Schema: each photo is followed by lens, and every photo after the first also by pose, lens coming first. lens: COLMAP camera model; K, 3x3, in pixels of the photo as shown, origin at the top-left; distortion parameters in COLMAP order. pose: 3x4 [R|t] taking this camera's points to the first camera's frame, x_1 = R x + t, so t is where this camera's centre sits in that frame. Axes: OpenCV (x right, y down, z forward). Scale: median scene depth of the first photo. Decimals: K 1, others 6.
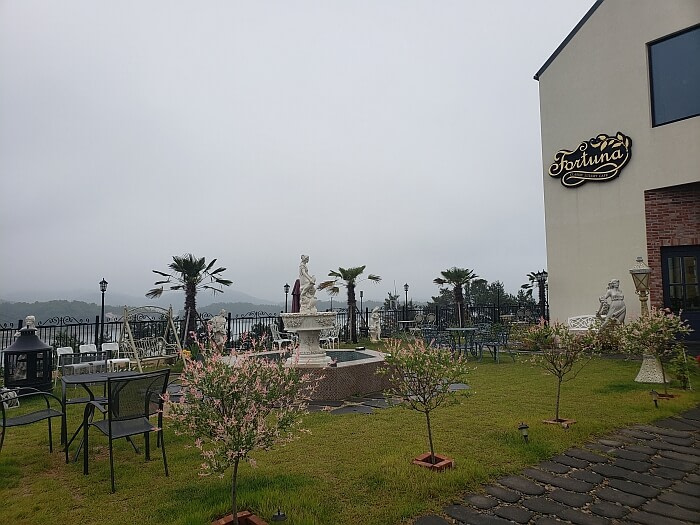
lens RADIAL K [[549.7, 0, 349.7], [0, 549.7, 277.6], [0, 0, 1]] dist [0.006101, -0.000308]
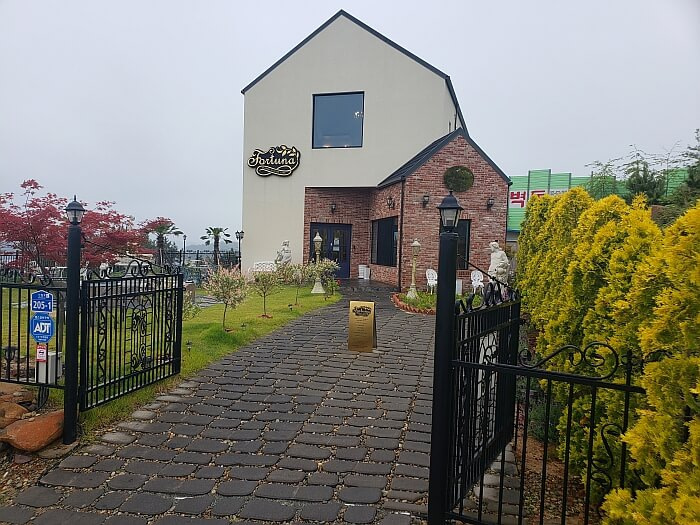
lens RADIAL K [[549.7, 0, 349.7], [0, 549.7, 277.6], [0, 0, 1]] dist [0.006101, -0.000308]
pose [[0.783945, 0.032210, 0.619994, -0.346529], [-0.090082, 0.993986, 0.062264, -0.003992], [-0.614260, -0.104661, 0.782132, -0.366274]]
